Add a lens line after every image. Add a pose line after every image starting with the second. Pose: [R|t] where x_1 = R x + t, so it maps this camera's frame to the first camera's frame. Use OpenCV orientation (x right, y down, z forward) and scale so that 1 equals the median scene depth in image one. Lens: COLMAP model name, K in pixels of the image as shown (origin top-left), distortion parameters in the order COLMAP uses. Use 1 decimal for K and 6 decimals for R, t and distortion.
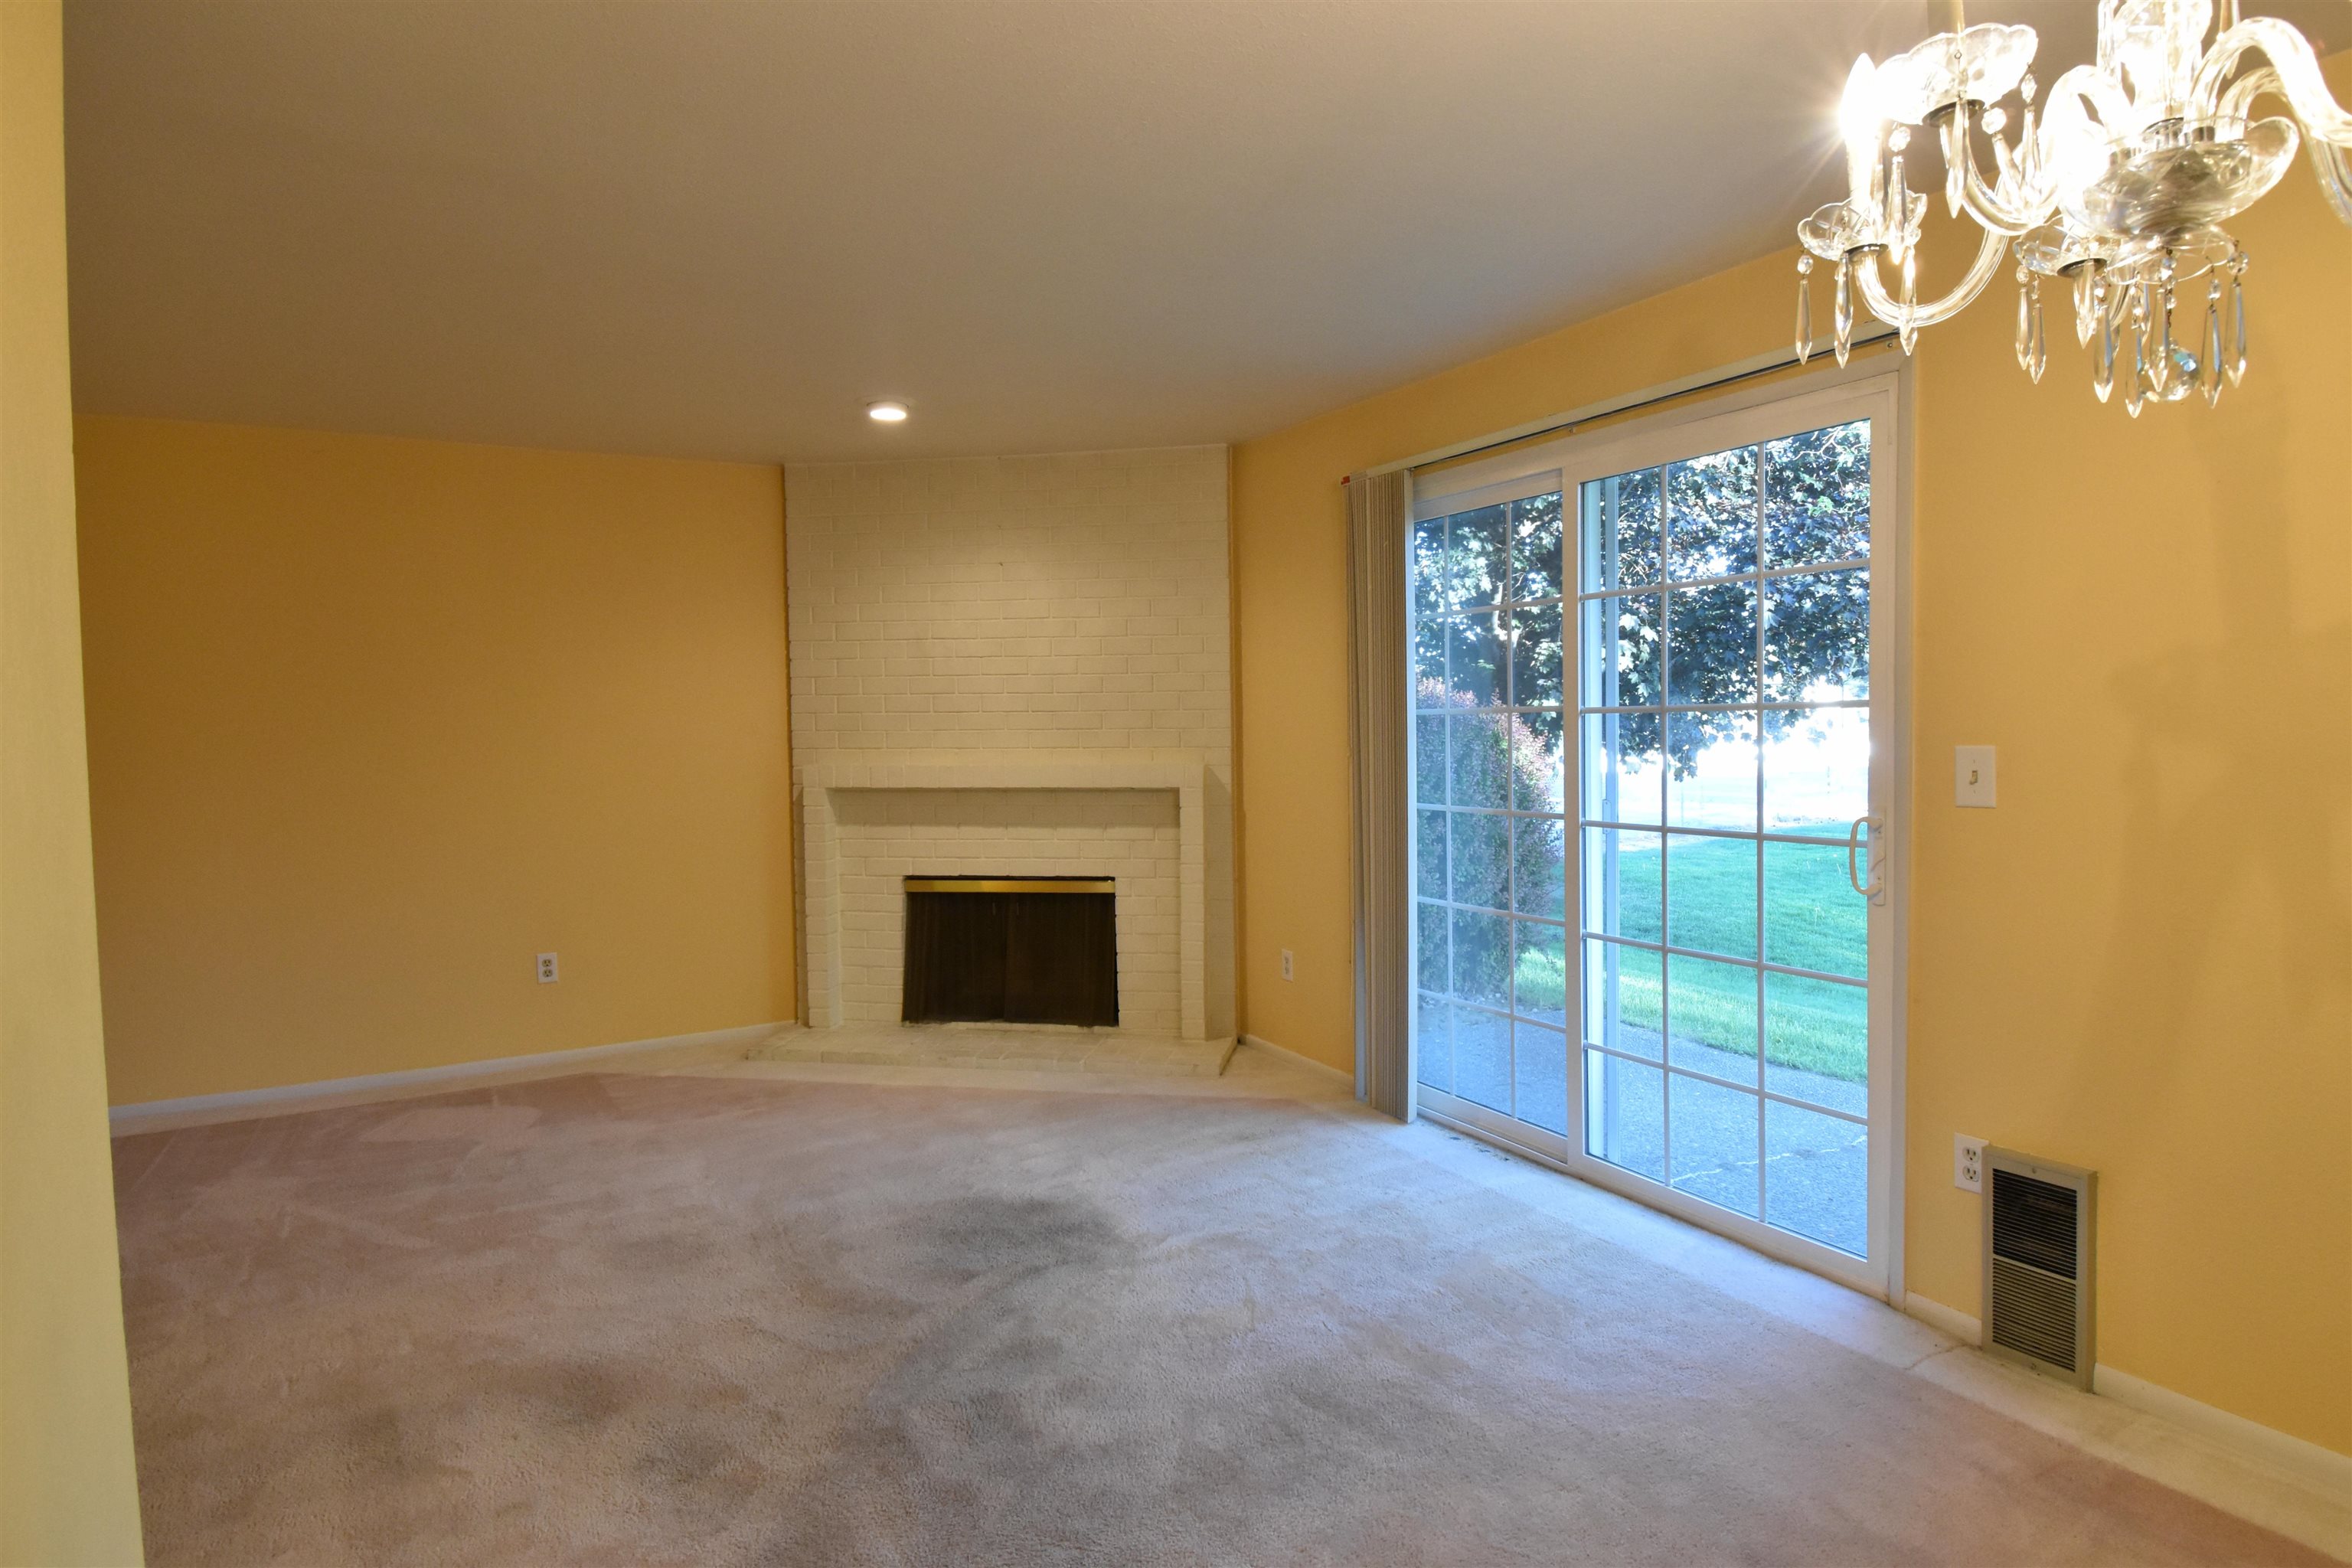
lens RADIAL K [[1274.5, 0, 1176.9], [0, 1274.5, 766.1], [0, 0, 1]] dist [0.021616, -0.032517]
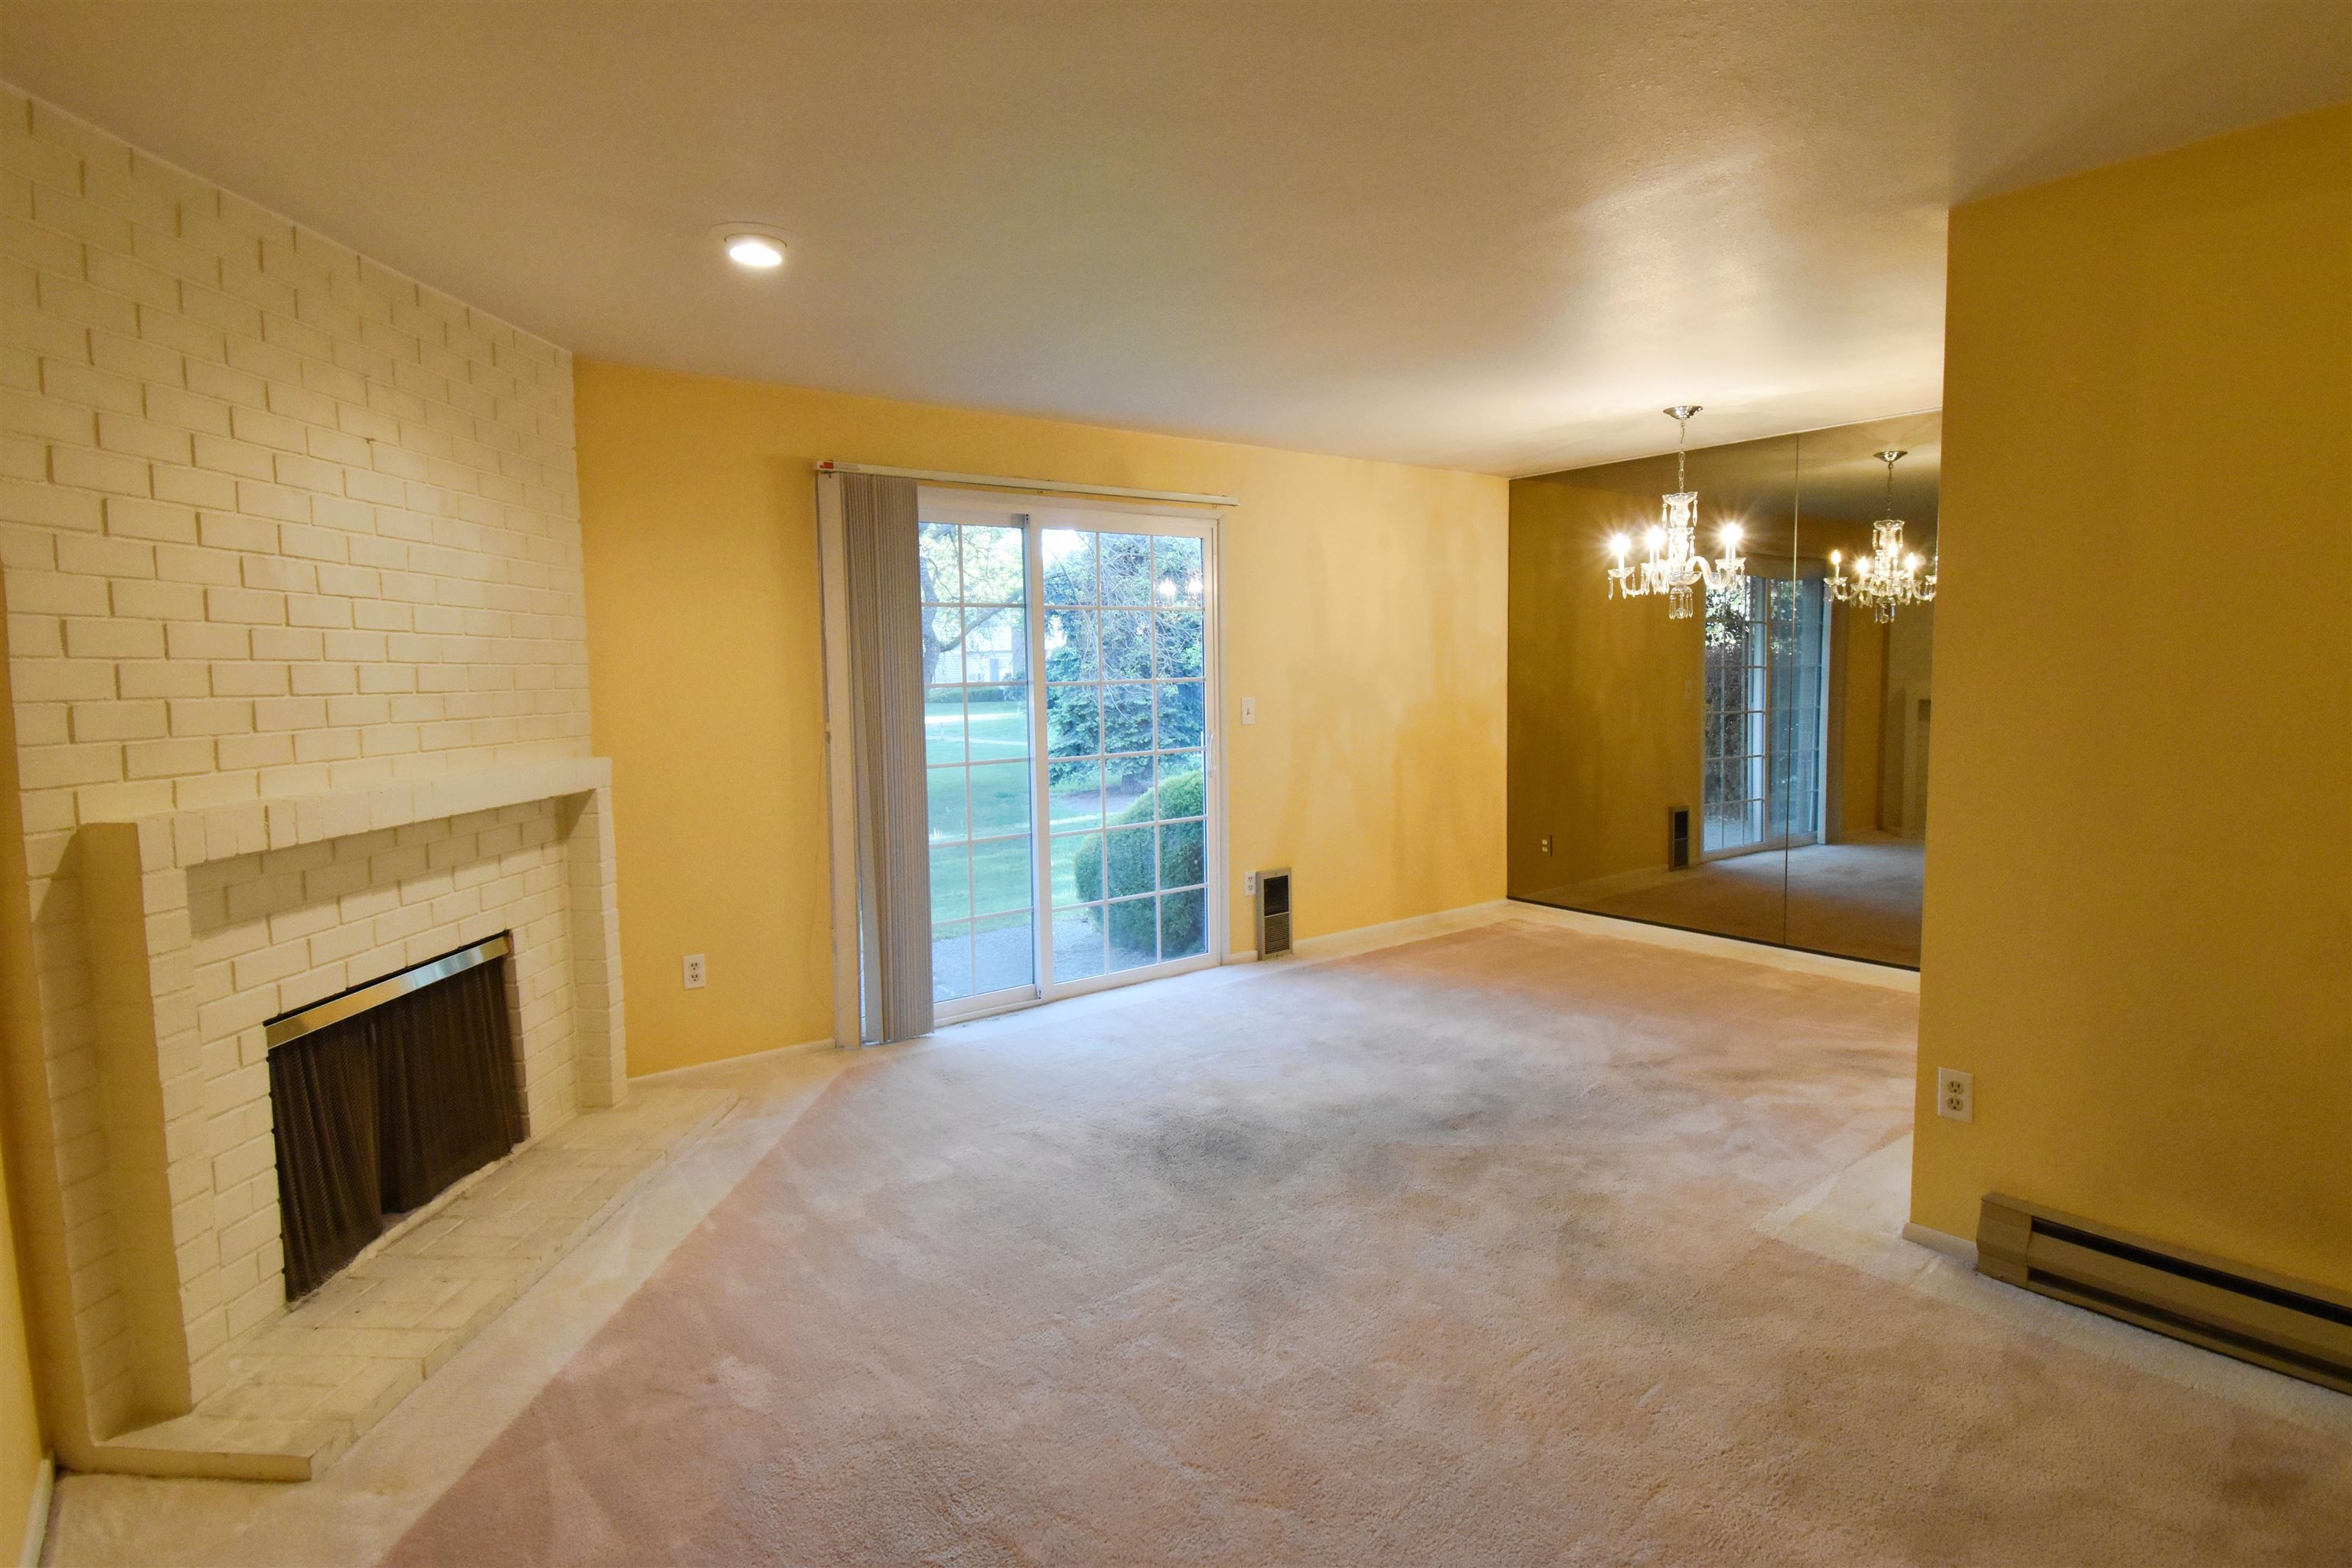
lens RADIAL K [[1211.7, 0, 1180.6], [0, 1211.7, 763.3], [0, 0, 1]] dist [0.022448, -0.029757]
pose [[-0.143207, -0.060552, 0.987839, -0.766419], [0.057262, 0.995948, 0.069351, -0.029324], [-0.988035, 0.066497, -0.139160, 0.734013]]
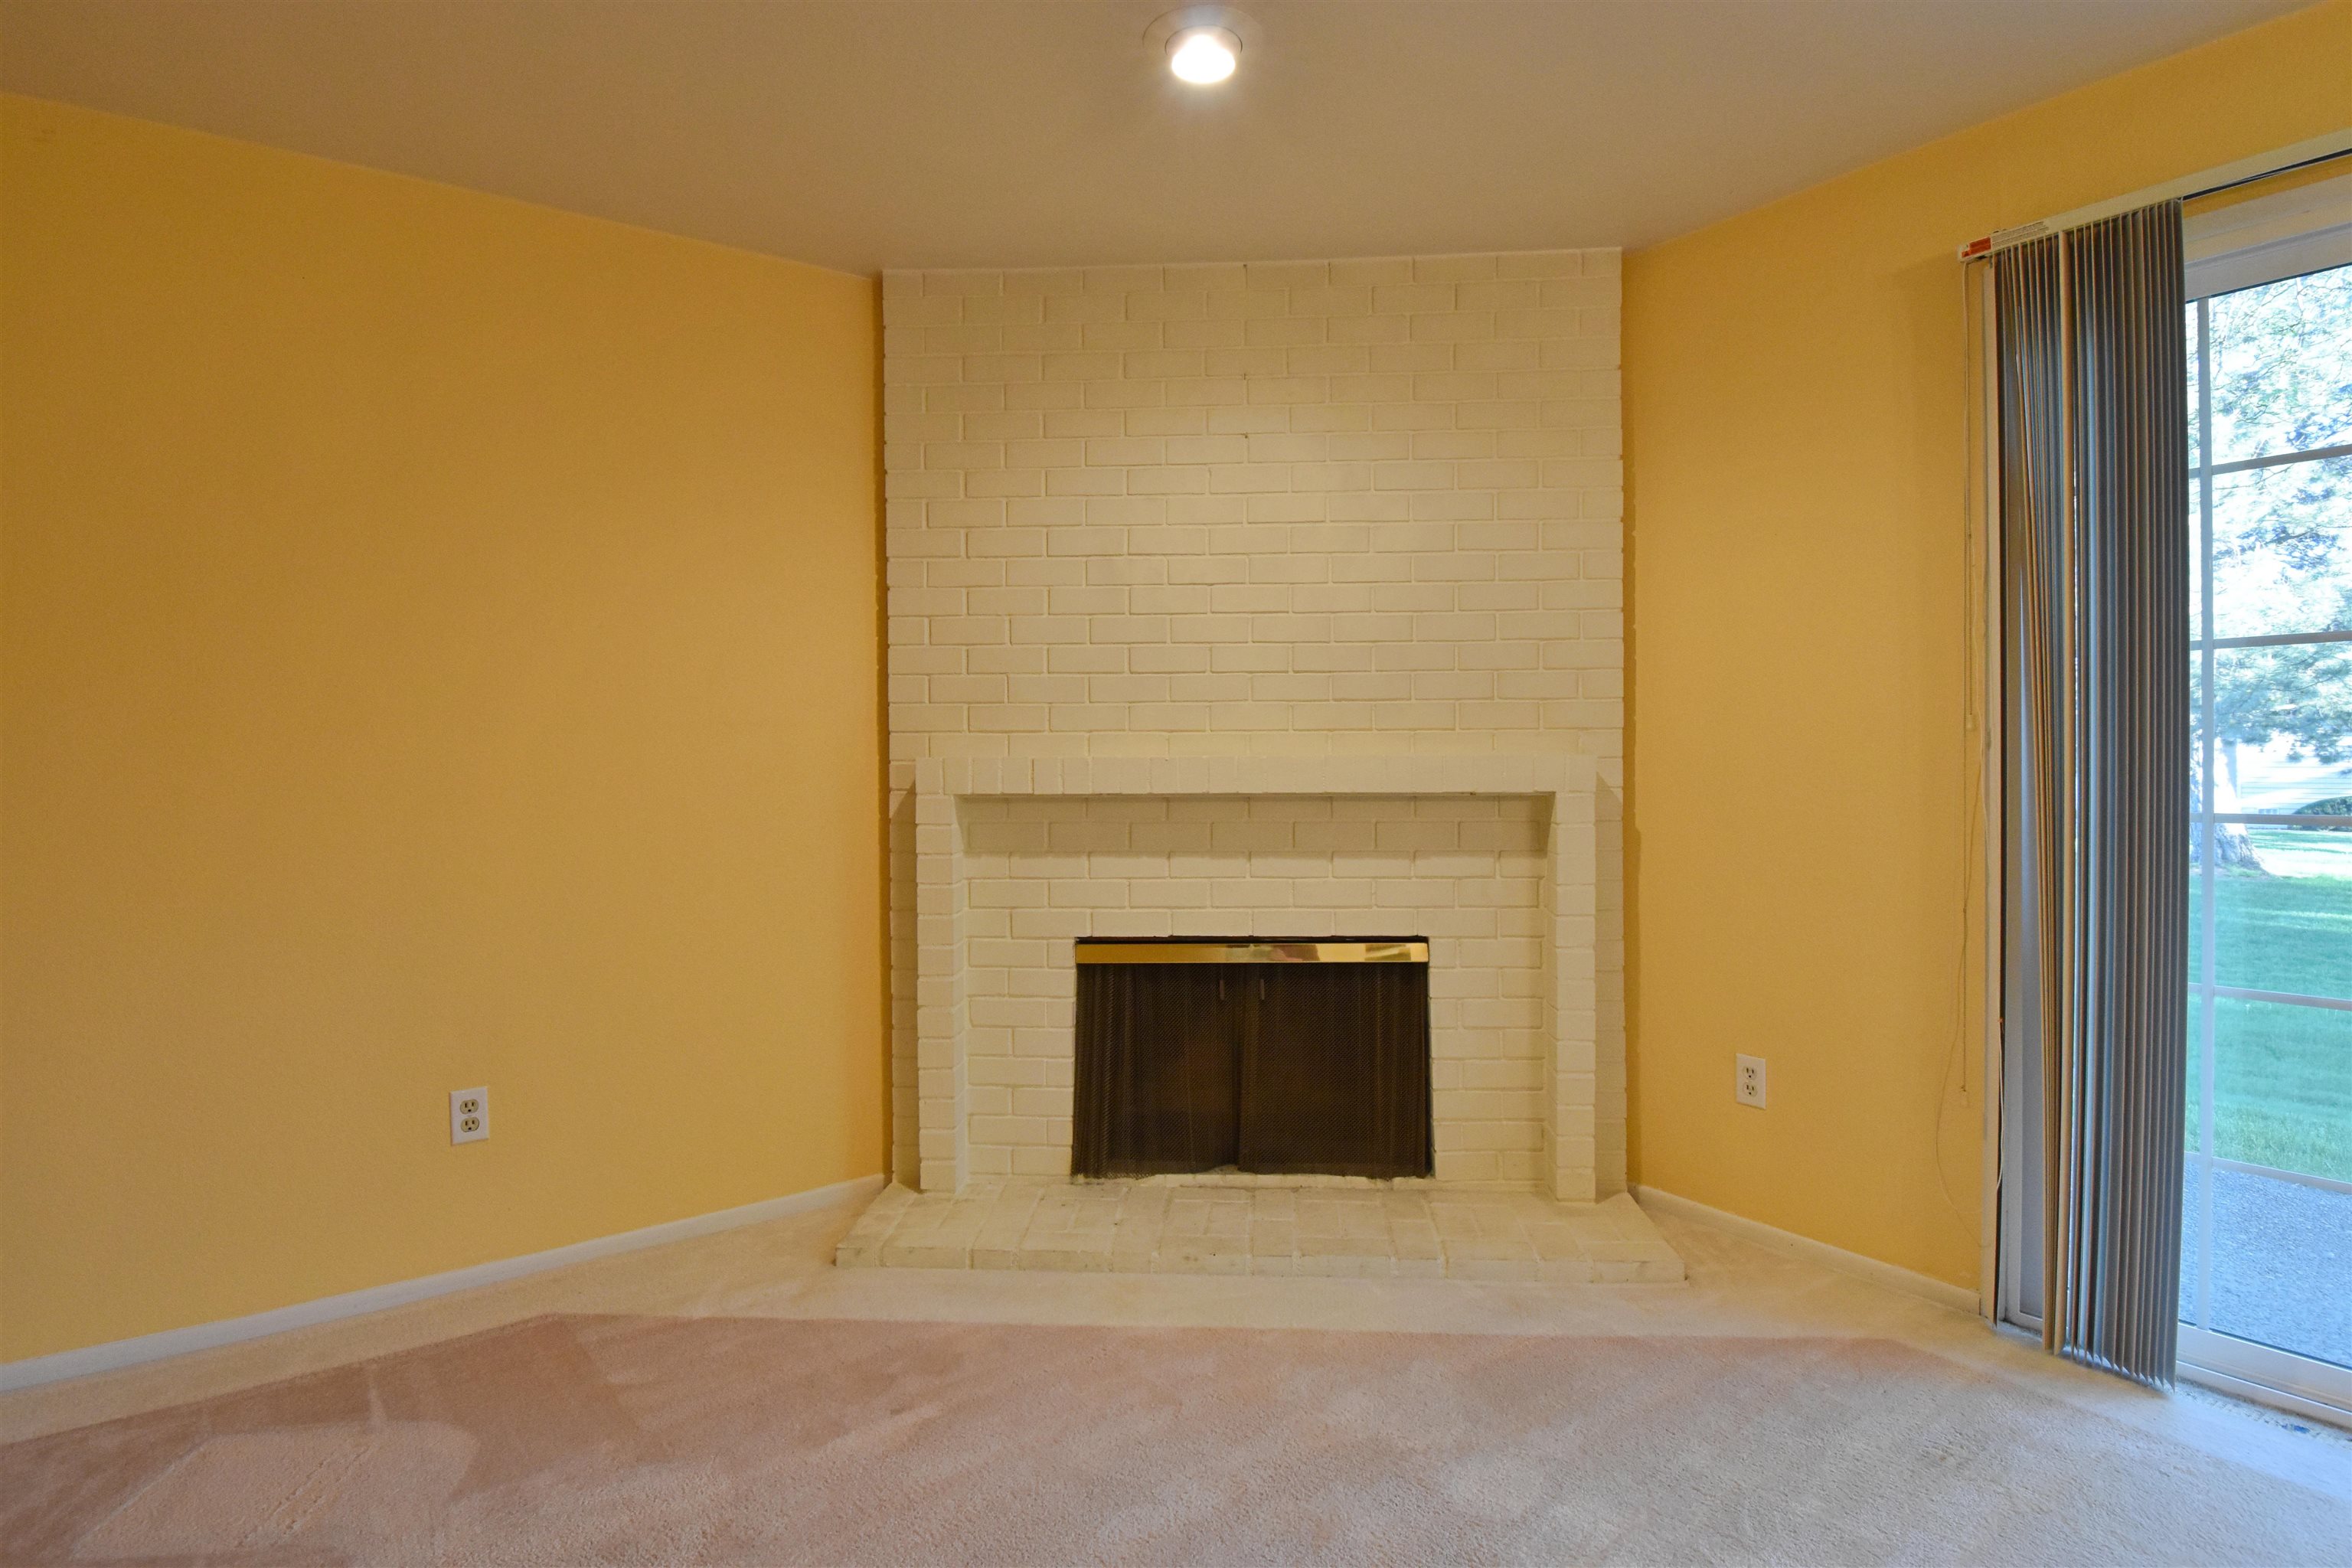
lens RADIAL K [[1211.7, 0, 1180.6], [0, 1211.7, 763.3], [0, 0, 1]] dist [0.022448, -0.029757]
pose [[0.993201, 0.003093, 0.116374, -0.243041], [0.000315, 0.999572, -0.029255, 0.019568], [-0.116415, 0.029093, 0.992775, 0.427125]]
